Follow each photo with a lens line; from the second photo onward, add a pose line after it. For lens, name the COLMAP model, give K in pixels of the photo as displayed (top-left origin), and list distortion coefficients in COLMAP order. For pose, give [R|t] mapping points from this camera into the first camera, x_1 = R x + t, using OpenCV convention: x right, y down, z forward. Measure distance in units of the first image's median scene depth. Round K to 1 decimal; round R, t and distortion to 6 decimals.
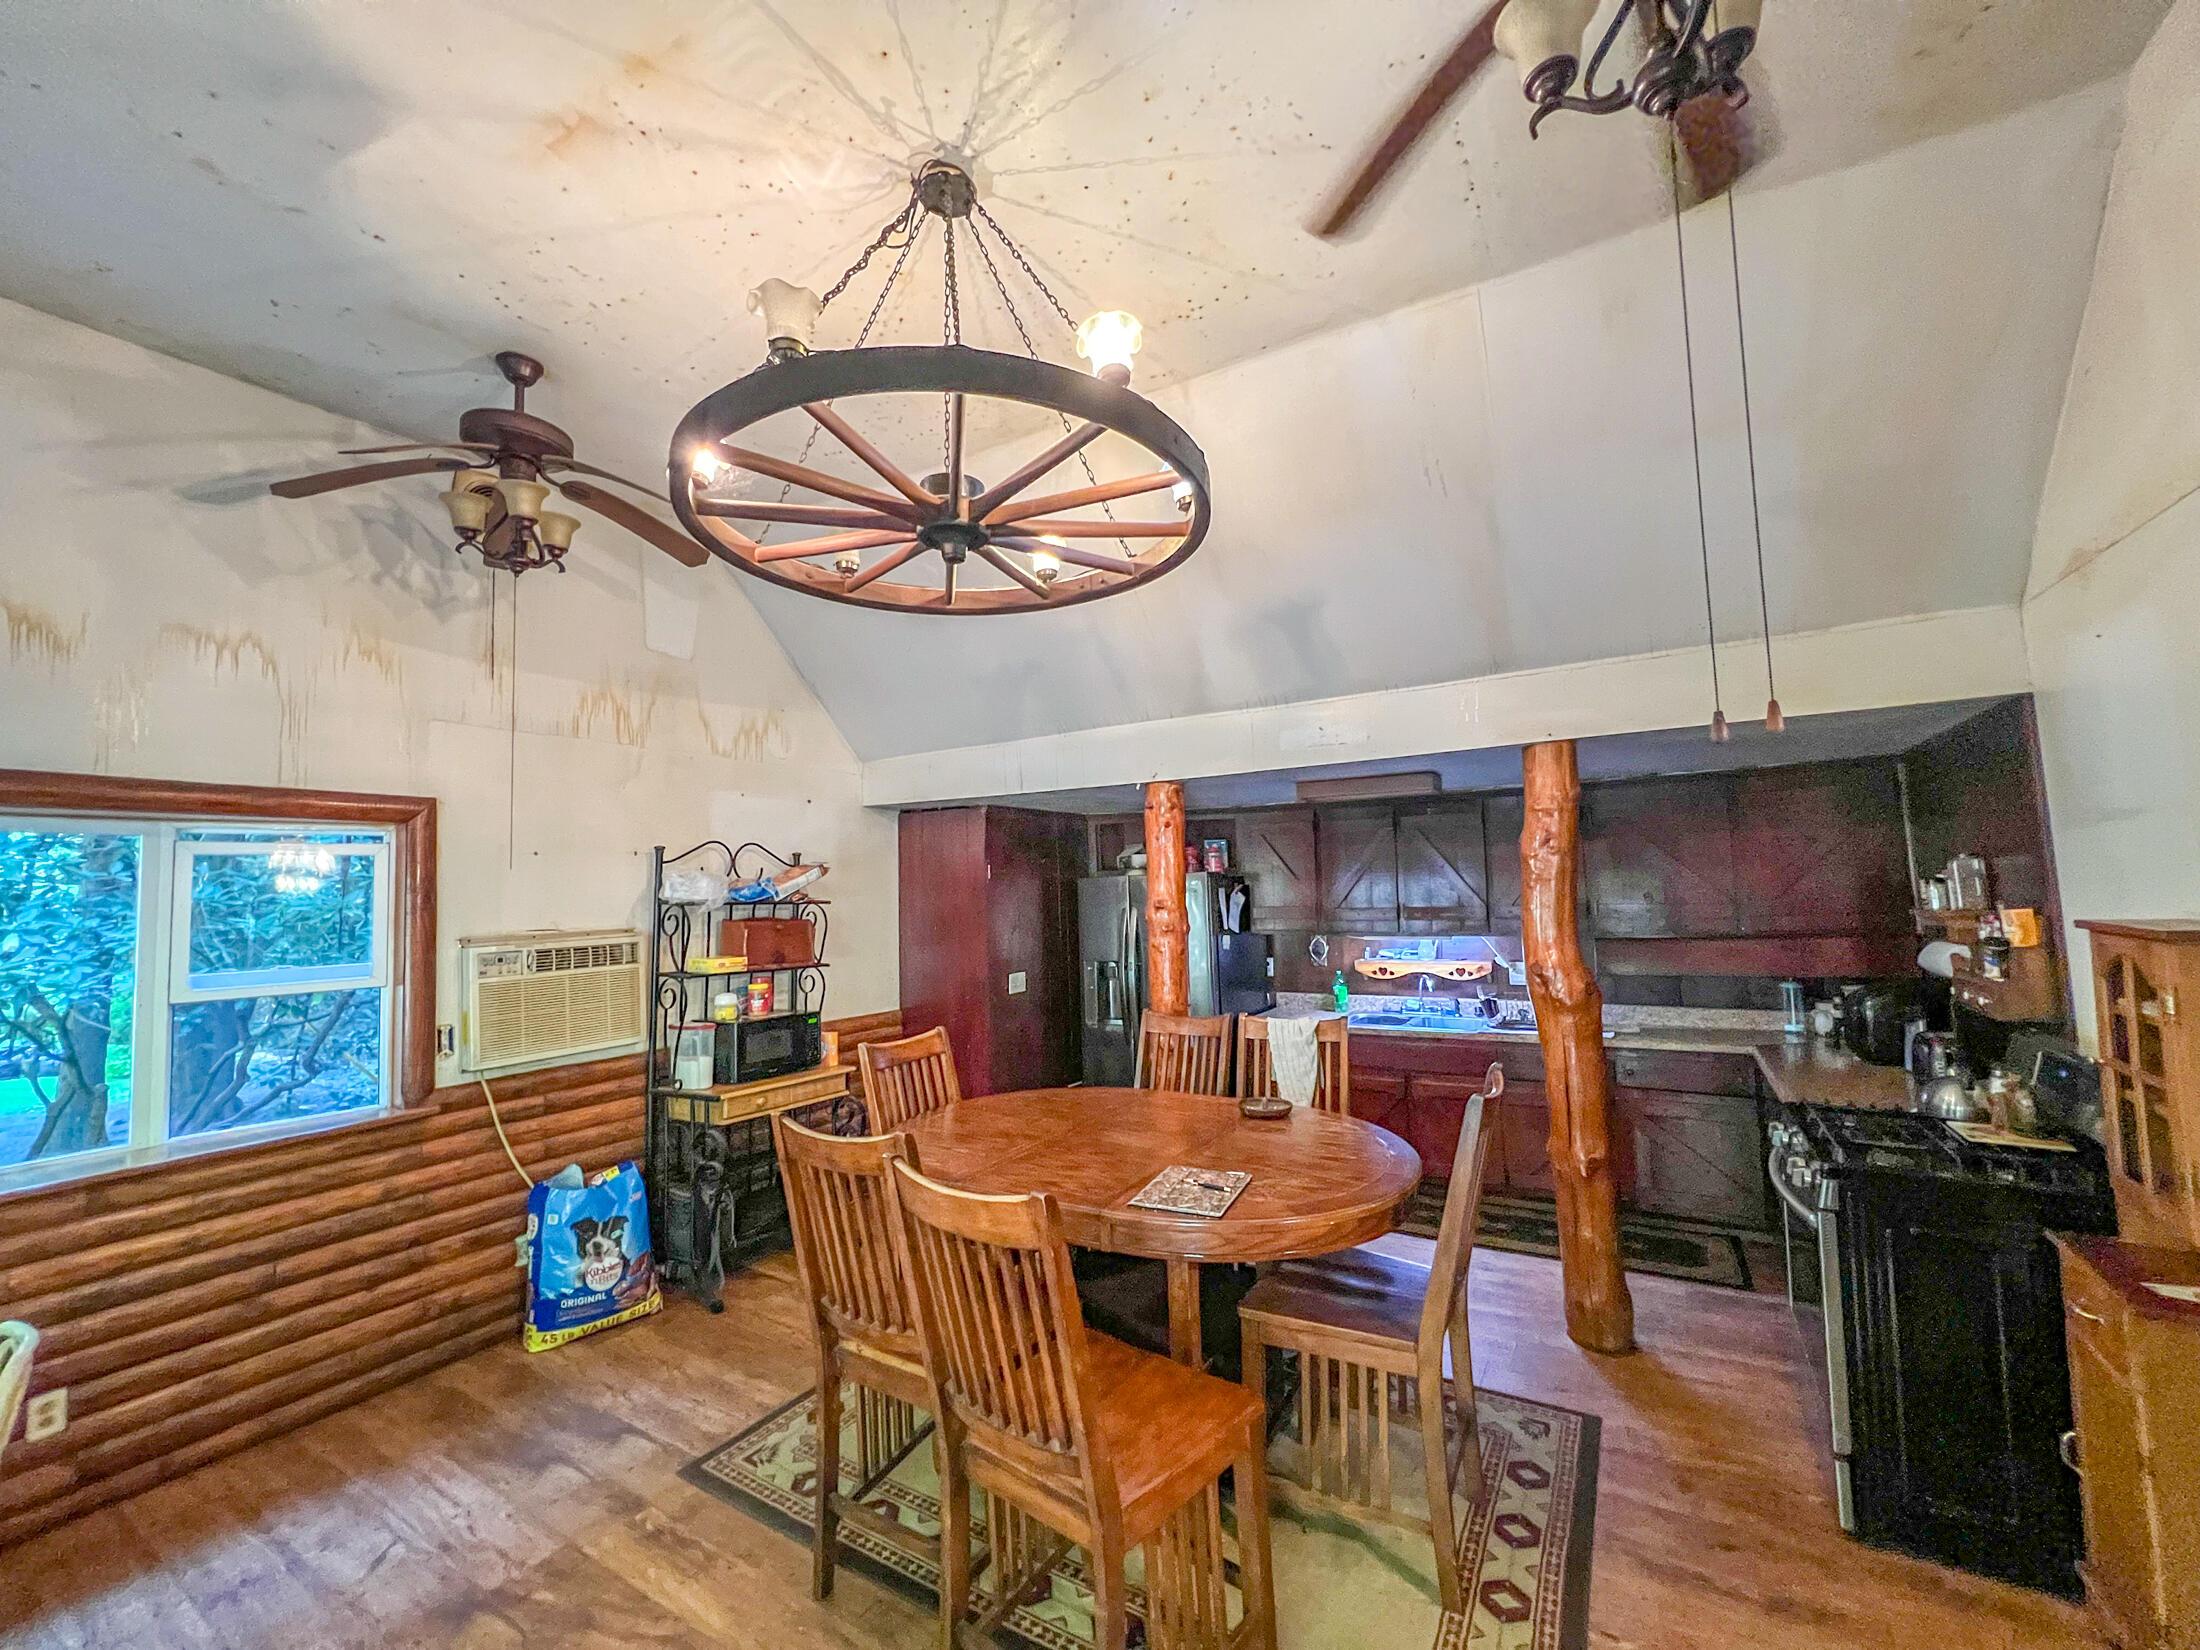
lens RADIAL K [[883.0, 0, 1100.0], [0, 883.0, 841.3], [0, 0, 1]] dist [0.000259, 0.000292]
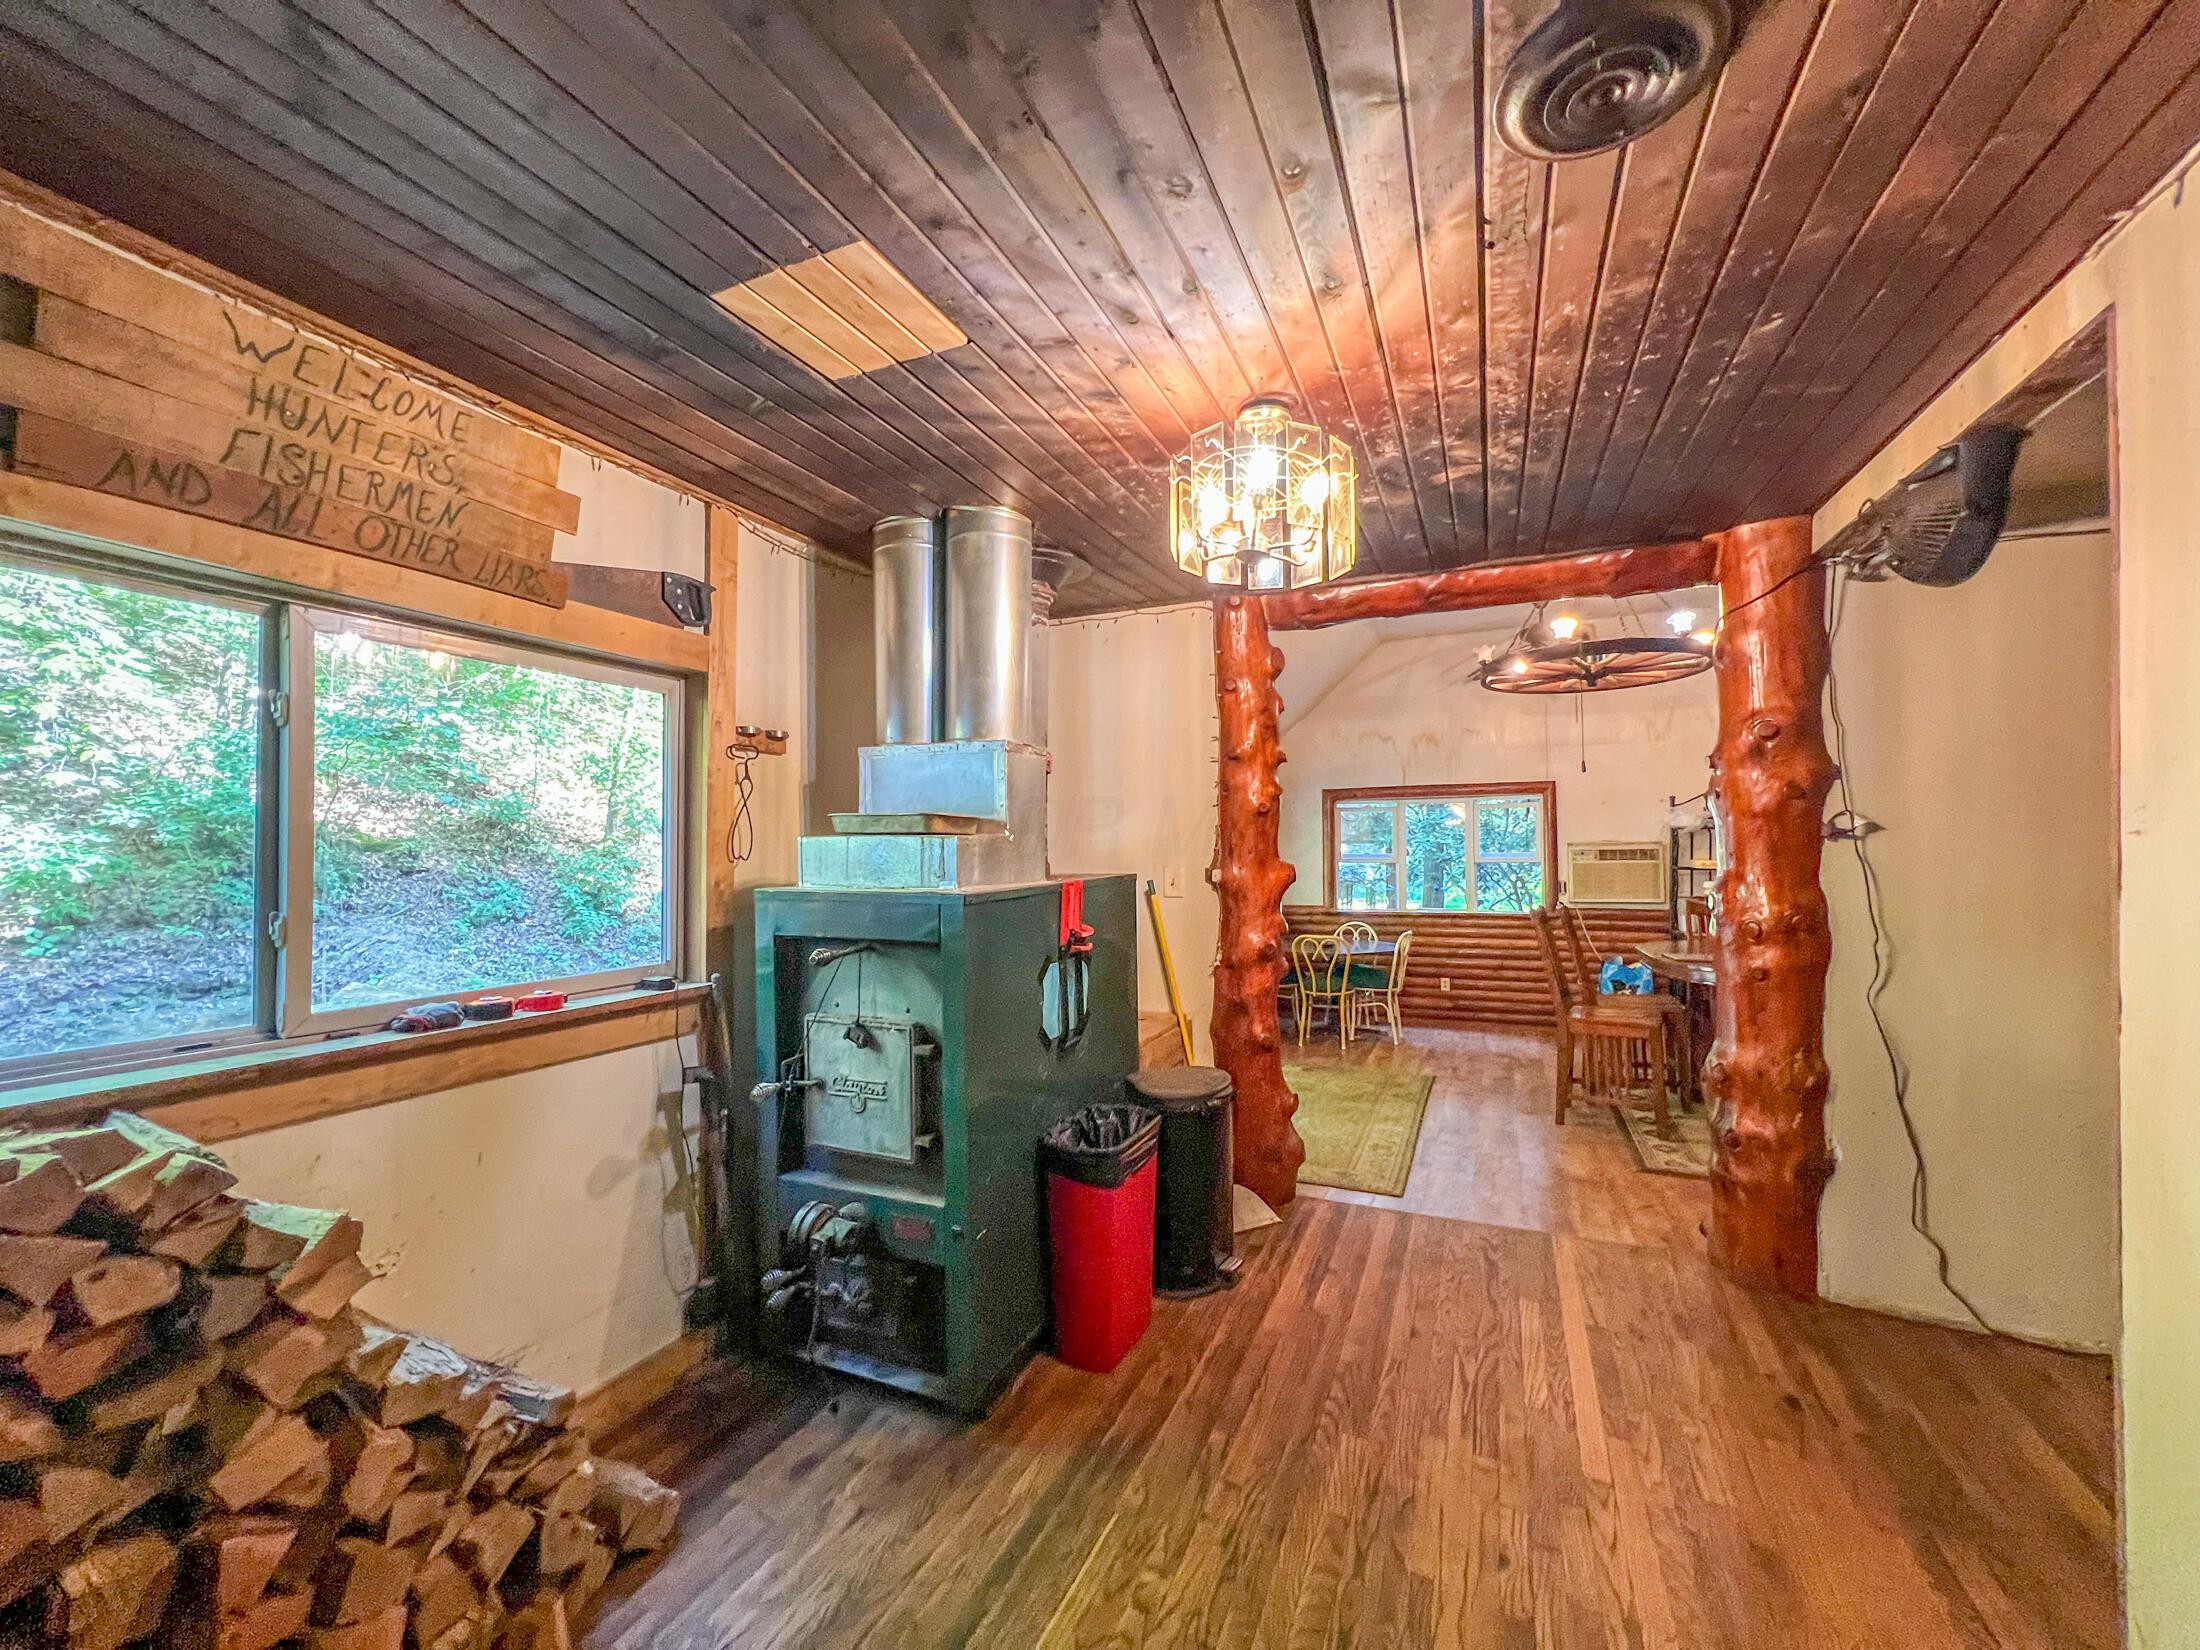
lens RADIAL K [[883.0, 0, 1100.4], [0, 883.0, 824.3], [0, 0, 1]] dist [0.000259, 0.000292]
pose [[0.134926, 0.017808, -0.990696, 1.300735], [0.063241, 0.997645, 0.026546, -0.069480], [0.988836, -0.066234, 0.133482, -0.451248]]
